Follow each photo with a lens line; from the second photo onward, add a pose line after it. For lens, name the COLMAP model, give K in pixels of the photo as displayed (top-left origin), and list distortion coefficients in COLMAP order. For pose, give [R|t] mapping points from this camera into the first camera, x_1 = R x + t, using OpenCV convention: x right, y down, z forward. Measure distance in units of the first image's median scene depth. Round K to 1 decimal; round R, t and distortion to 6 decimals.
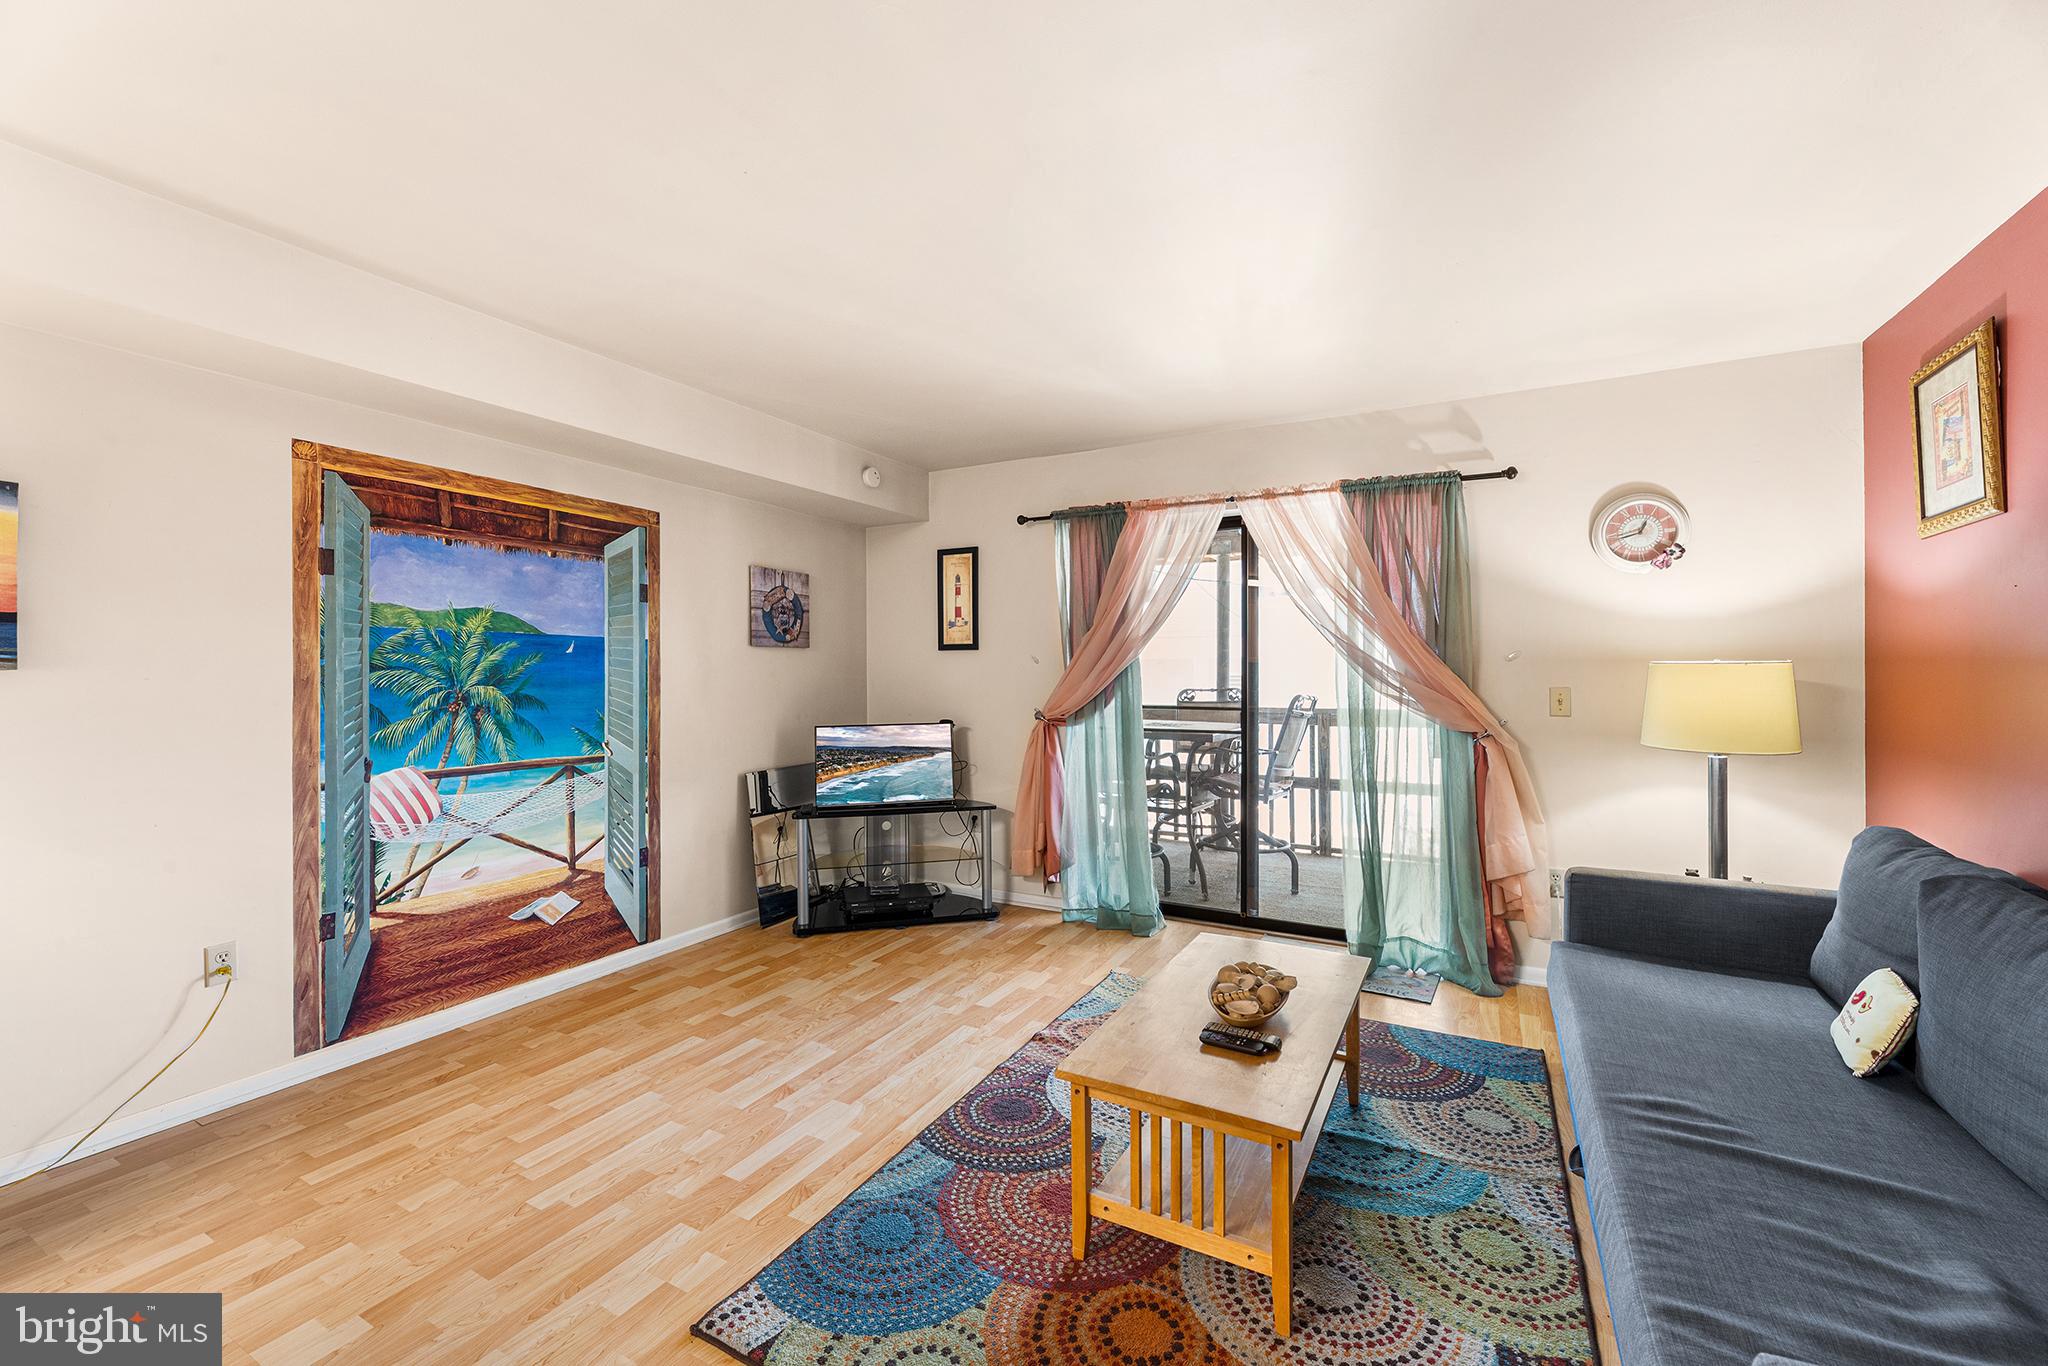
lens RADIAL K [[839.2, 0, 1019.5], [0, 839.2, 675.7], [0, 0, 1]] dist [-0.001505, -0.000300]
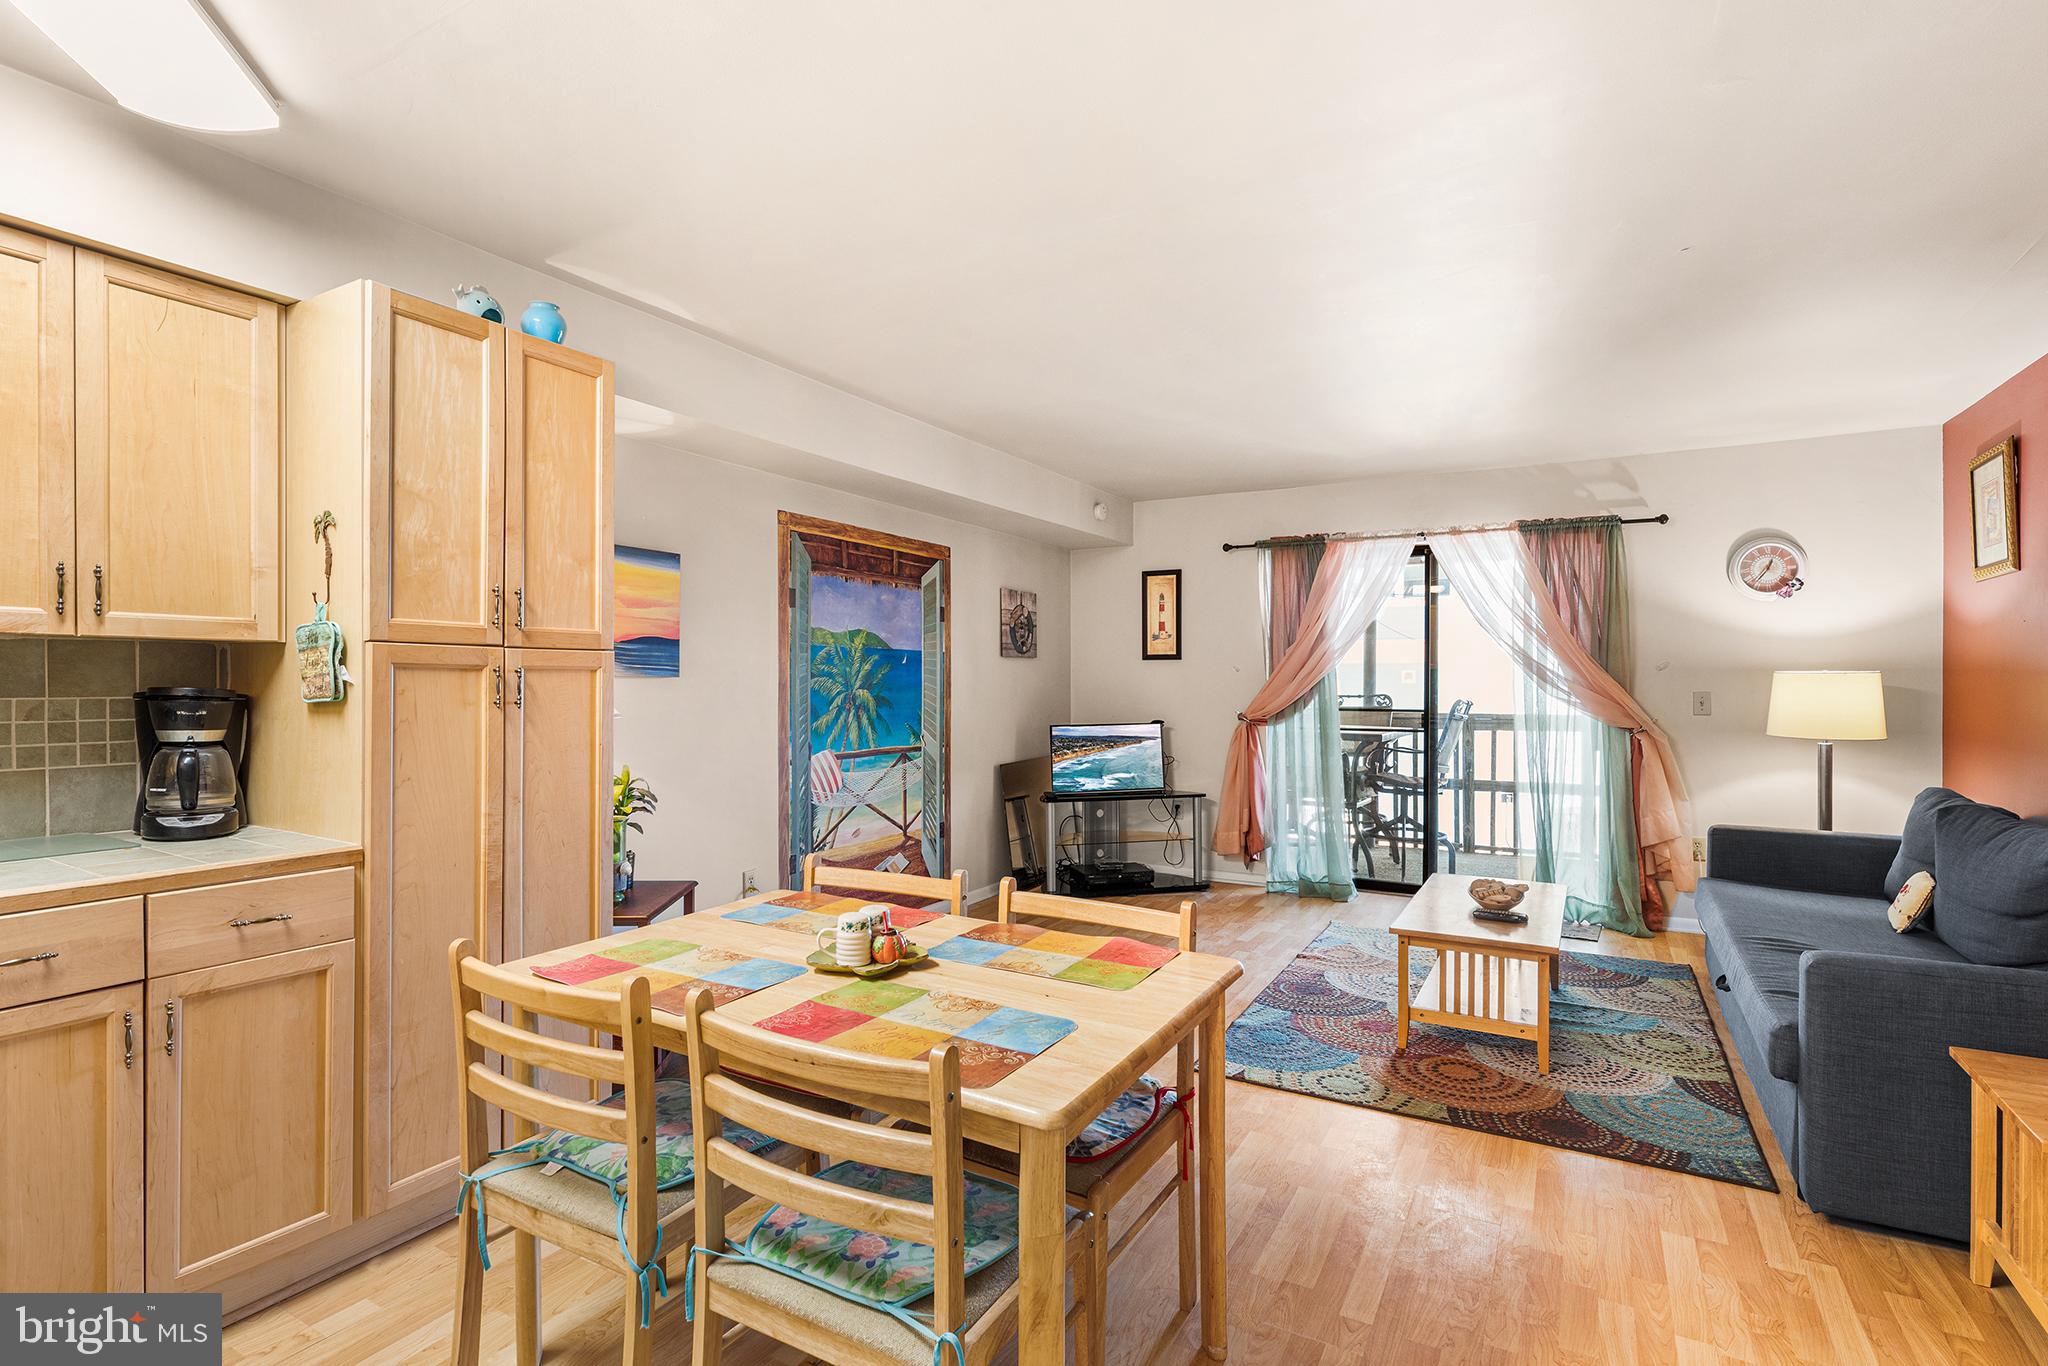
lens RADIAL K [[985.5, 0, 1018.2], [0, 985.5, 690.1], [0, 0, 1]] dist [-0.001192, -0.000444]
pose [[0.999798, 0.001150, -0.020051, -0.344364], [-0.001007, 0.999974, 0.007138, 0.001990], [0.020059, -0.007117, 0.999773, -0.486484]]
